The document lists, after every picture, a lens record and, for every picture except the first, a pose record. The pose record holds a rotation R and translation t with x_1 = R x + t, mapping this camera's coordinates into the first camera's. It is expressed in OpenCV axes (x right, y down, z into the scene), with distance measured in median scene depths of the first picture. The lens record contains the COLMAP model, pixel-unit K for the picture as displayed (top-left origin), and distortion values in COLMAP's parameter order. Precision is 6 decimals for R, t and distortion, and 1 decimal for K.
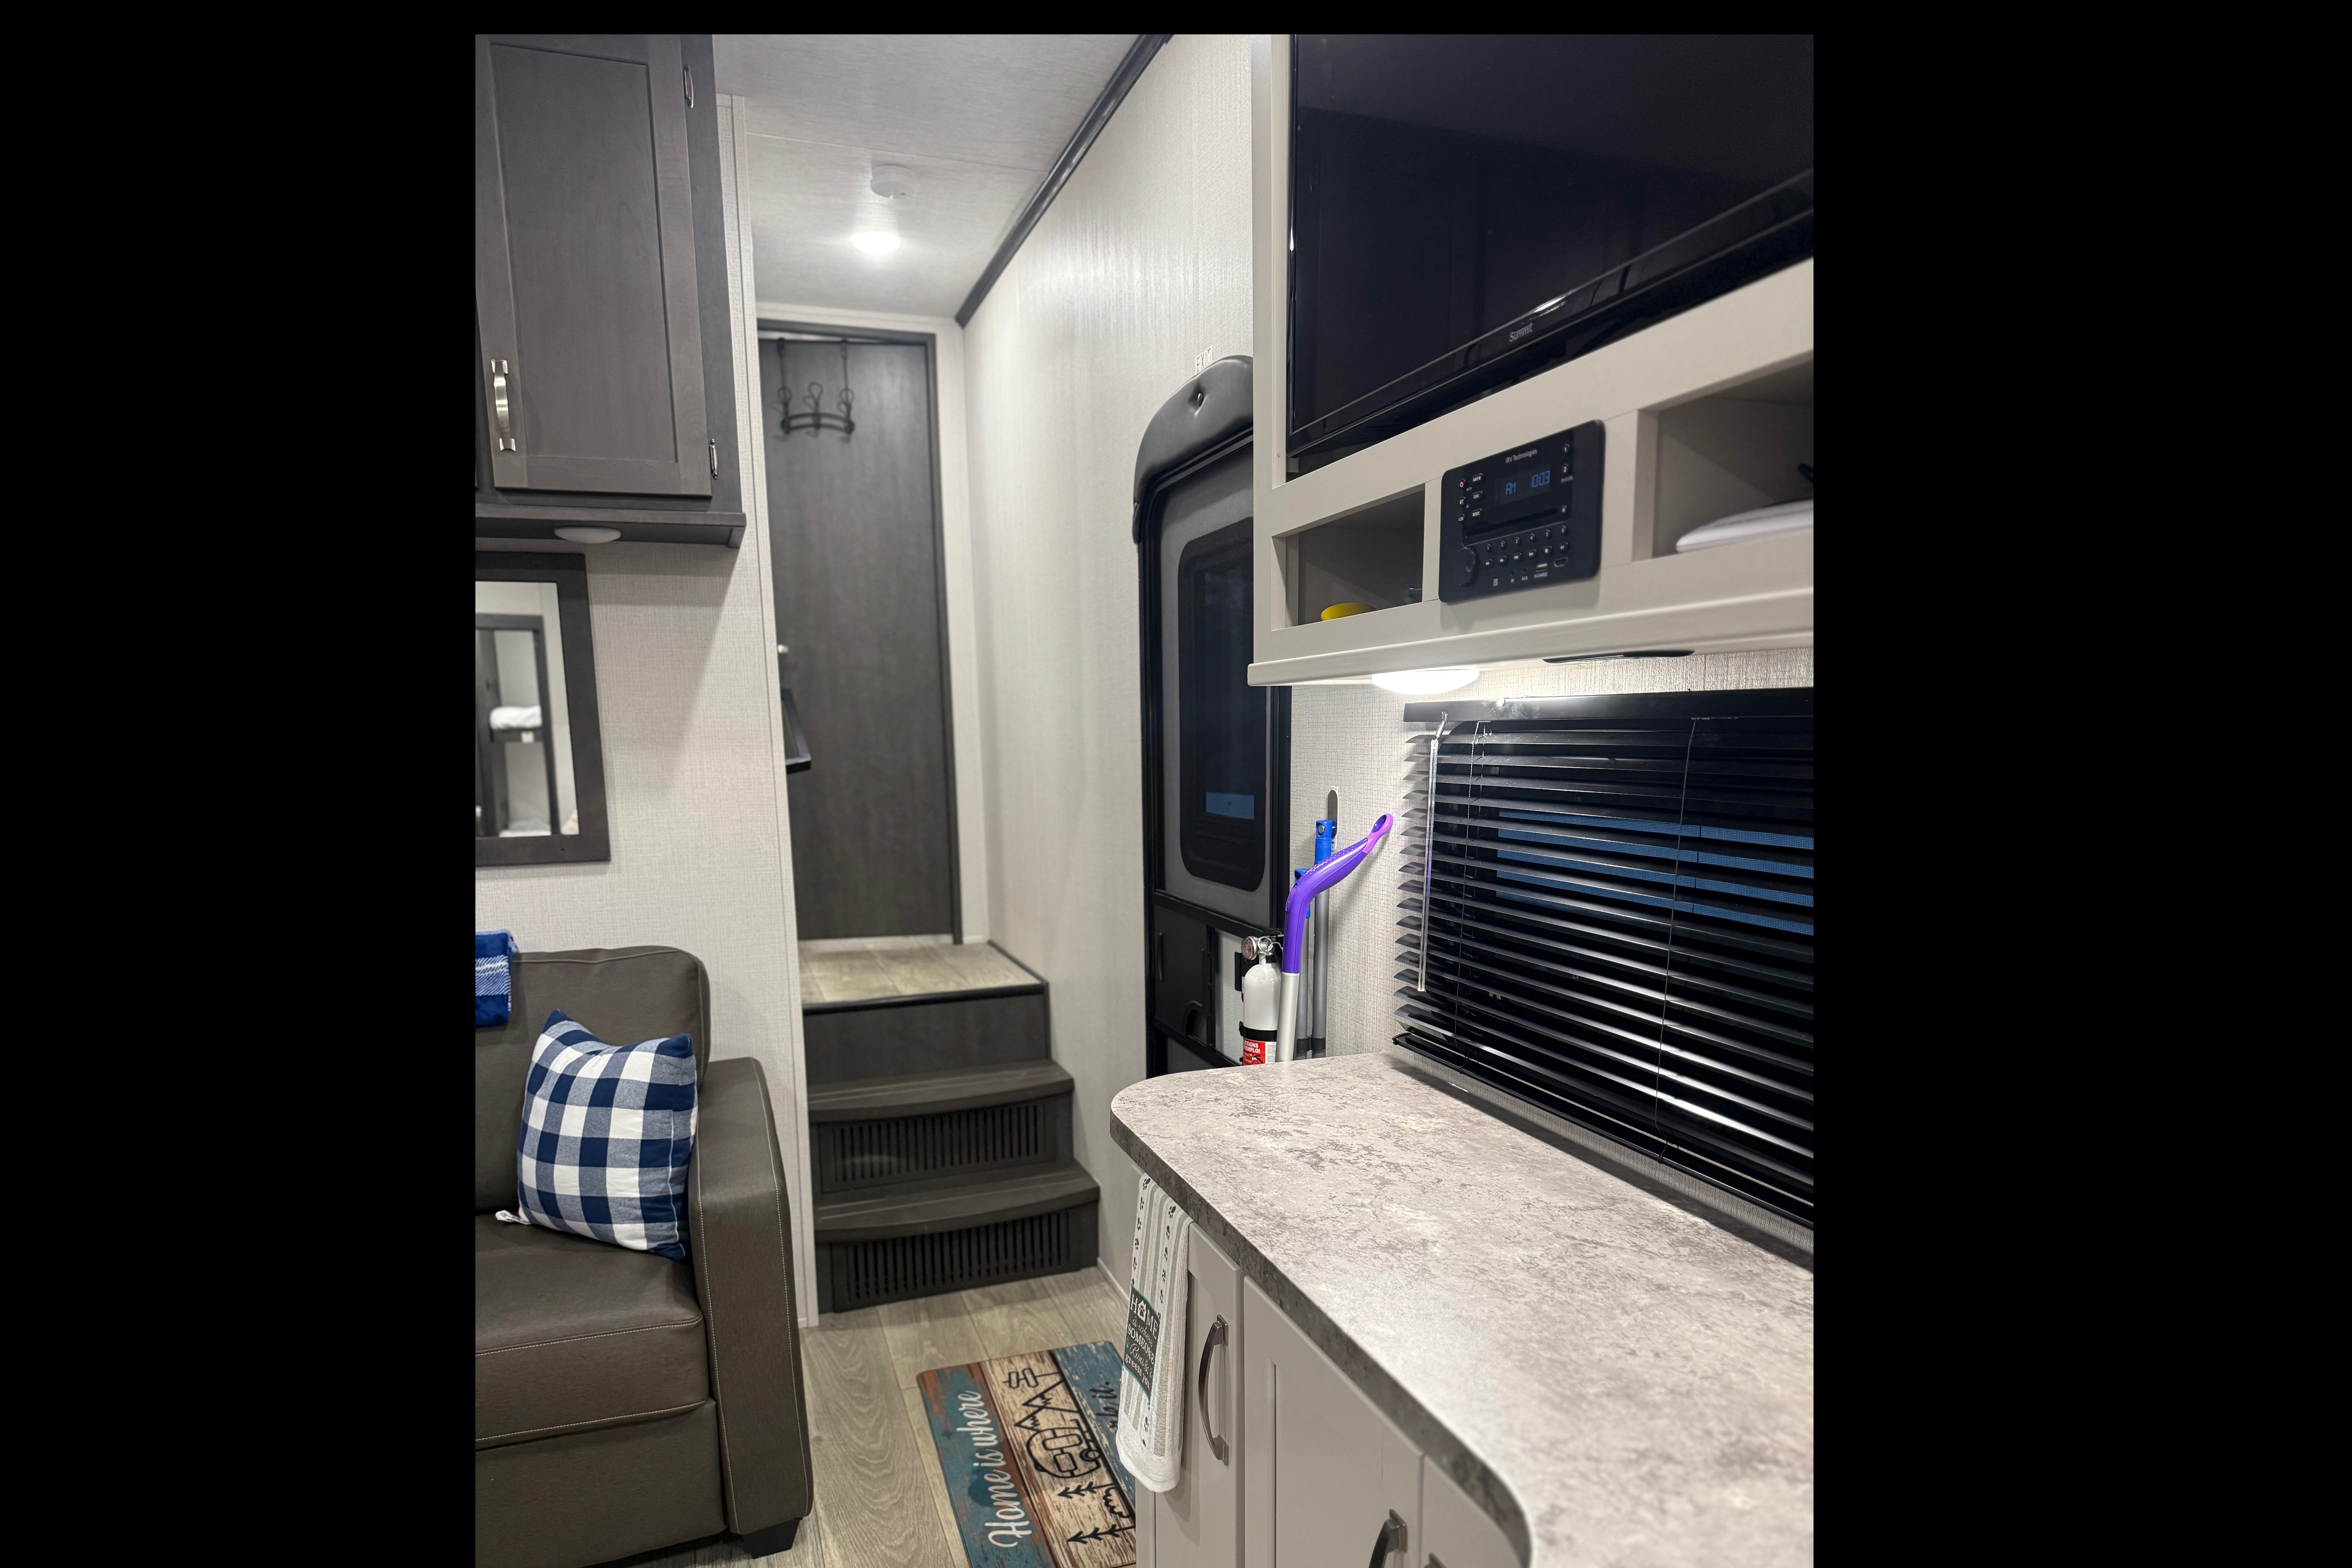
lens RADIAL K [[1324.1, 0, 1176.0], [0, 1324.1, 784.0], [0, 0, 1]] dist [0.005061, 0.000358]
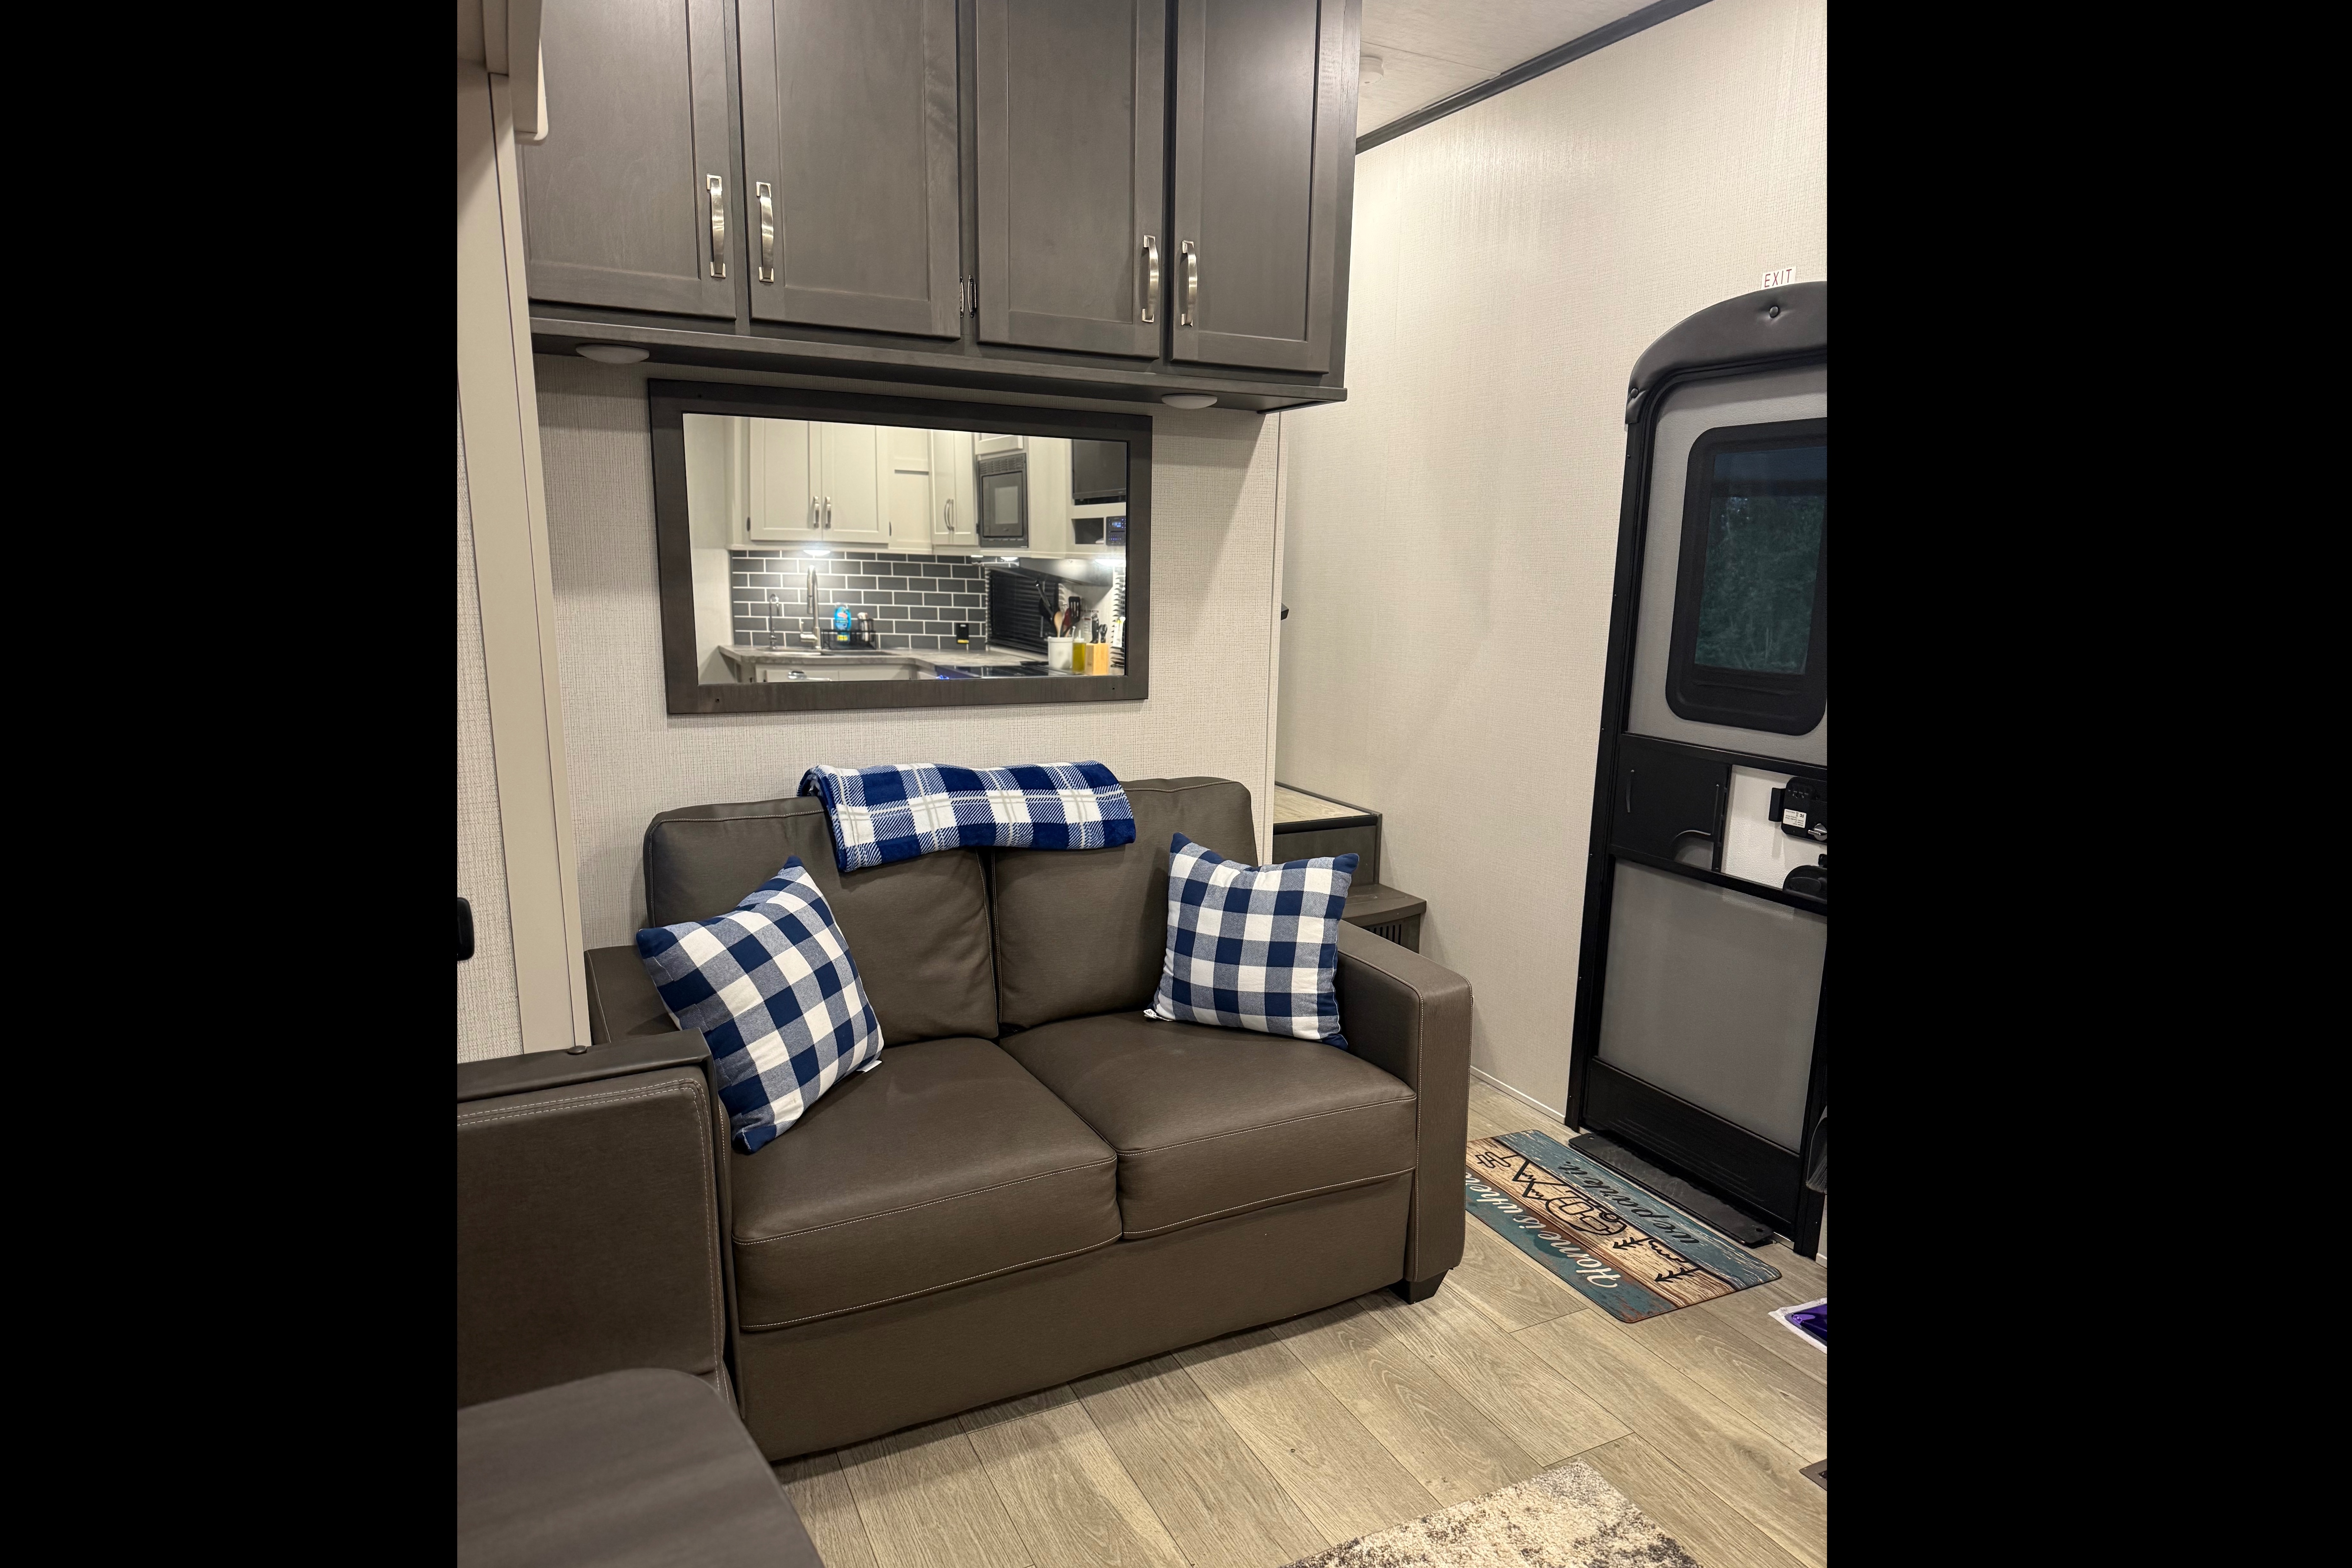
lens RADIAL K [[1310.3, 0, 1171.6], [0, 1310.3, 700.6], [0, 0, 1]] dist [0.095905, -0.000087]
pose [[0.991992, 0.020441, 0.124638, -0.674124], [-0.027468, 0.998113, 0.054922, -0.000846], [-0.123280, -0.057906, 0.990681, -0.099893]]
